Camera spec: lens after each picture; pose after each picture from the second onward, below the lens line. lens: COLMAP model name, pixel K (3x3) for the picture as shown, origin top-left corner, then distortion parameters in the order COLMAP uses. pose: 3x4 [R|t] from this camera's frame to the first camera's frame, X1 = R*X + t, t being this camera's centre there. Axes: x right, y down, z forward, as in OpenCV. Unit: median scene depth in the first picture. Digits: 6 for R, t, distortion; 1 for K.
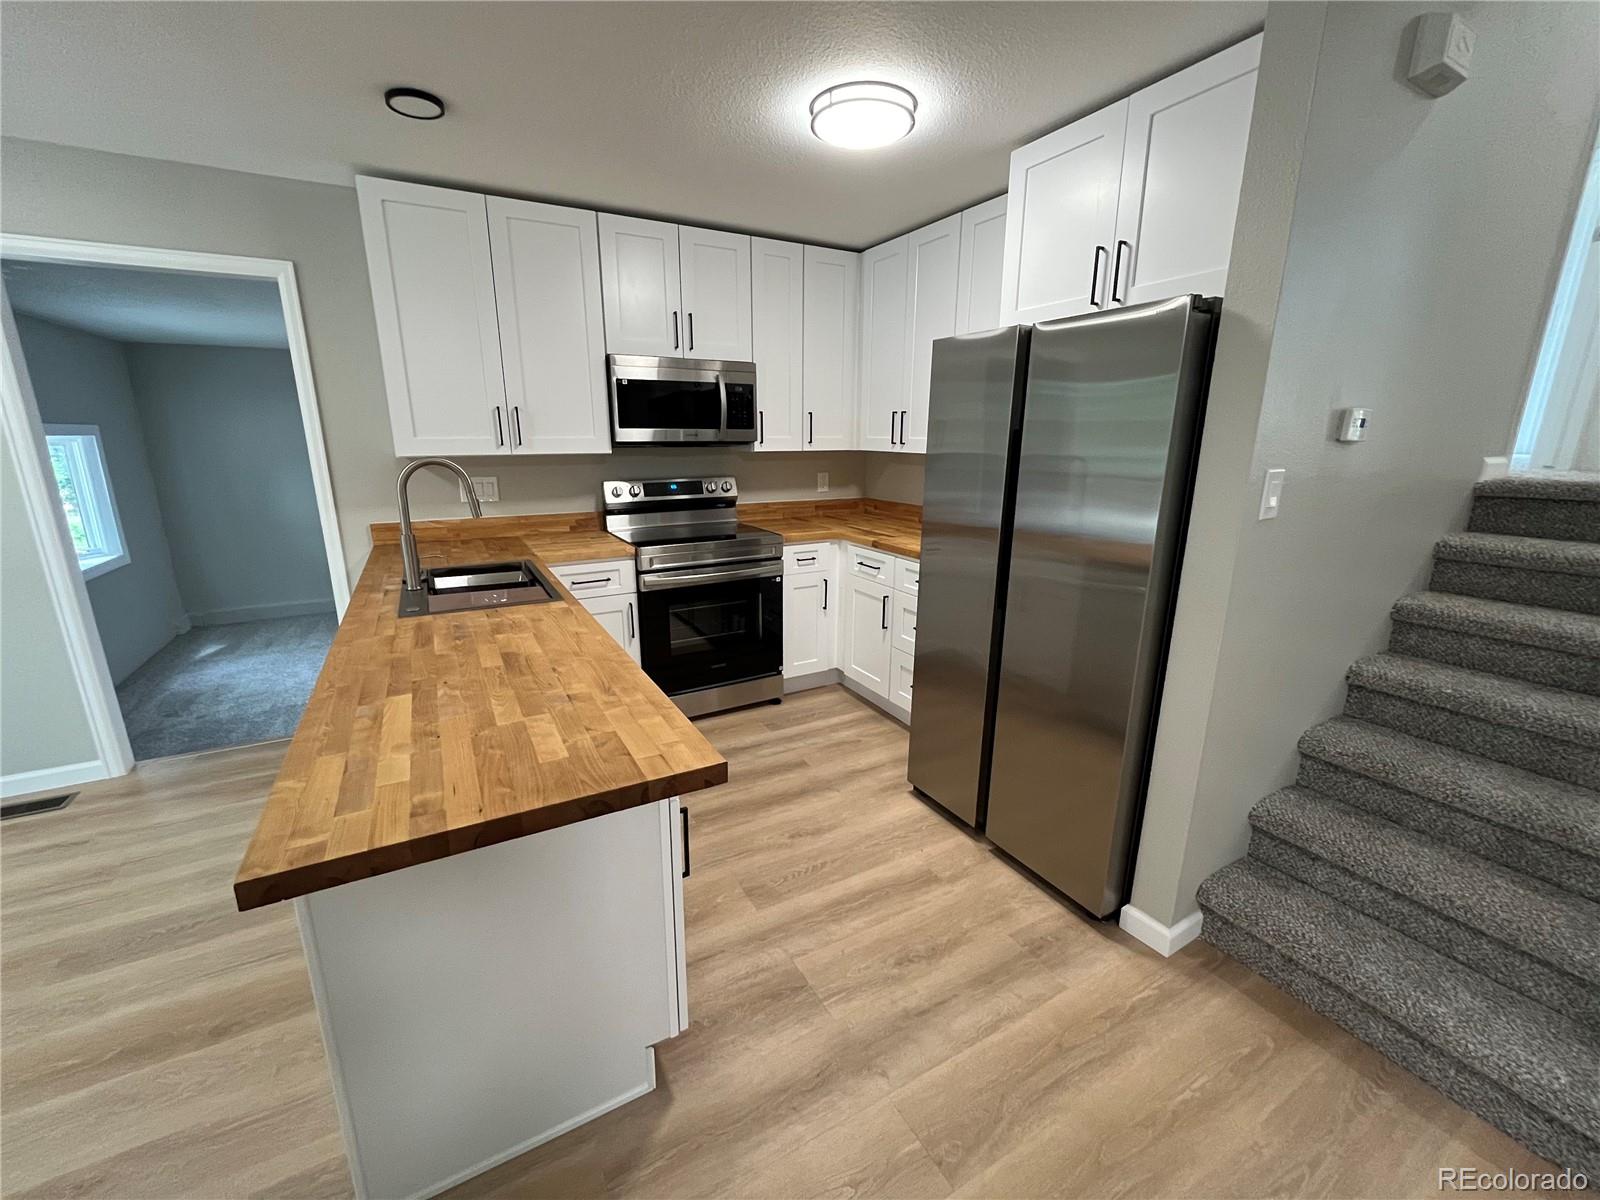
lens RADIAL K [[659.3, 0, 806.5], [0, 659.3, 594.3], [0, 0, 1]] dist [-0.000138, -0.000643]
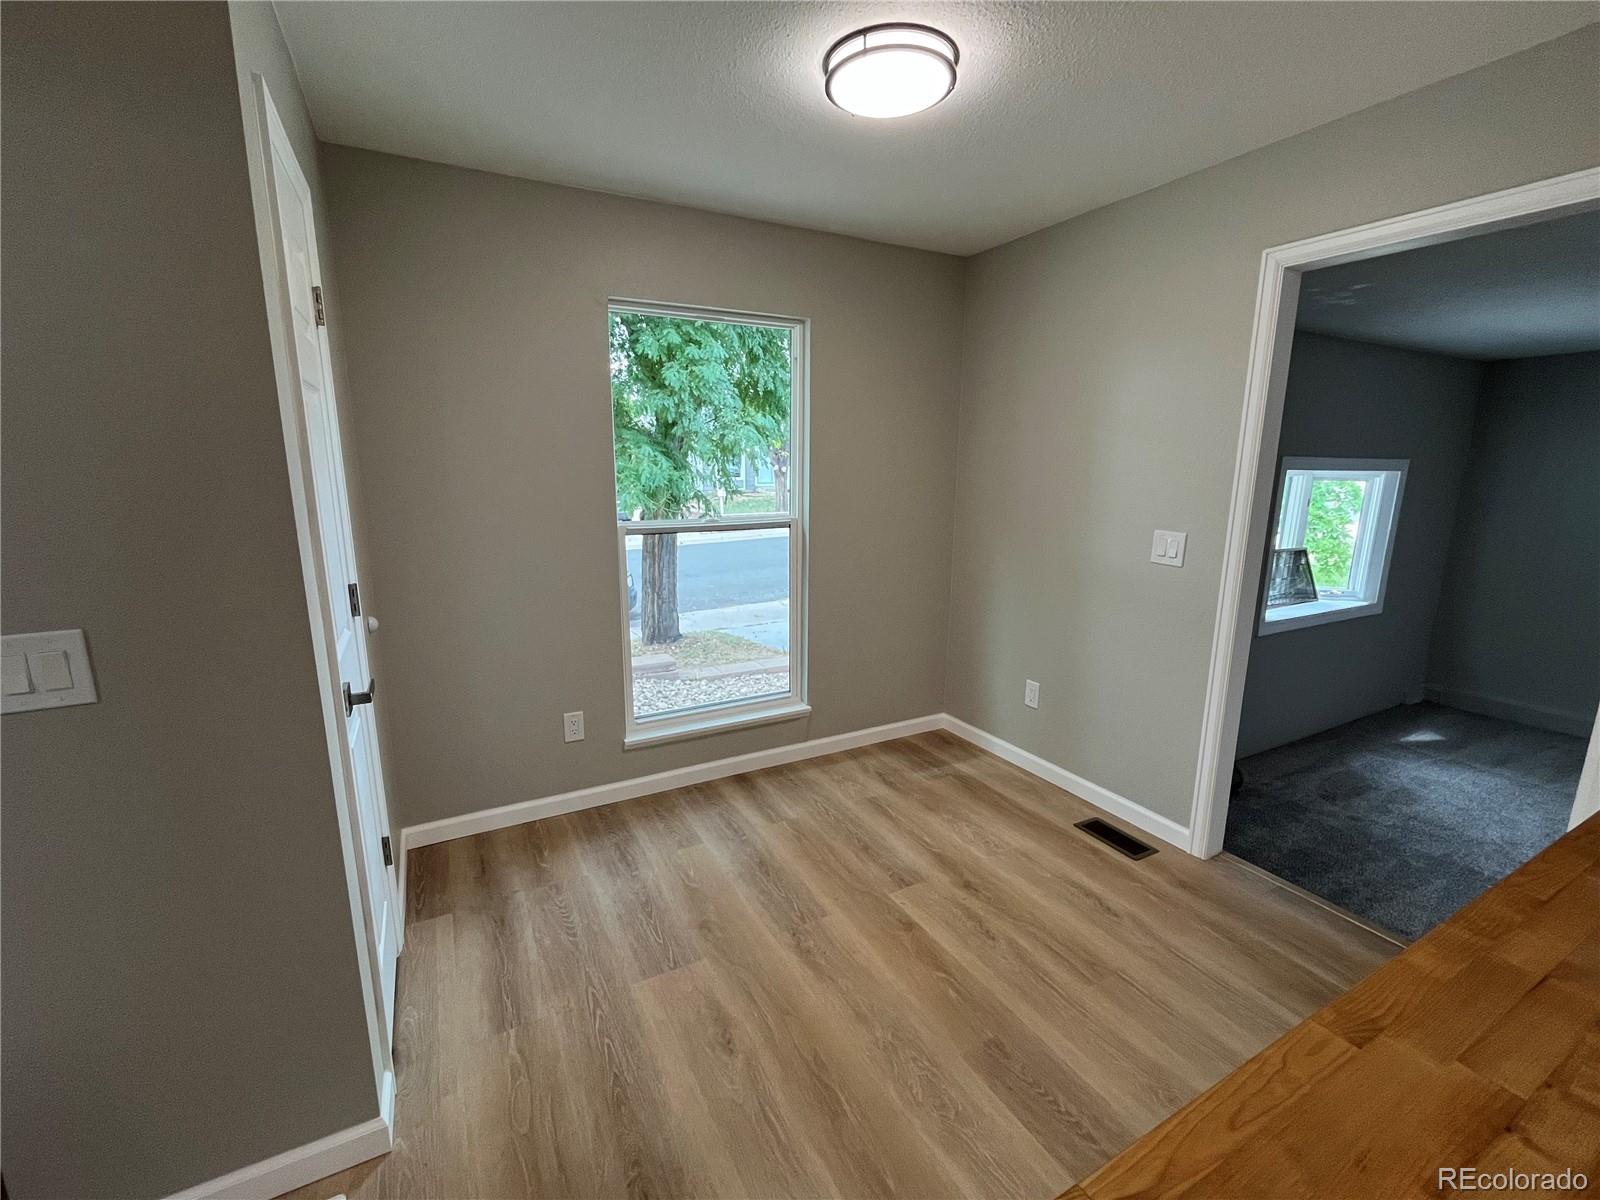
lens RADIAL K [[659.3, 0, 811.8], [0, 659.3, 593.9], [0, 0, 1]] dist [-0.000138, -0.000643]
pose [[-0.030292, 0.190596, -0.981201, -0.157781], [-0.240782, 0.951352, 0.192232, -0.068161], [0.970106, 0.242079, 0.017074, 0.270841]]
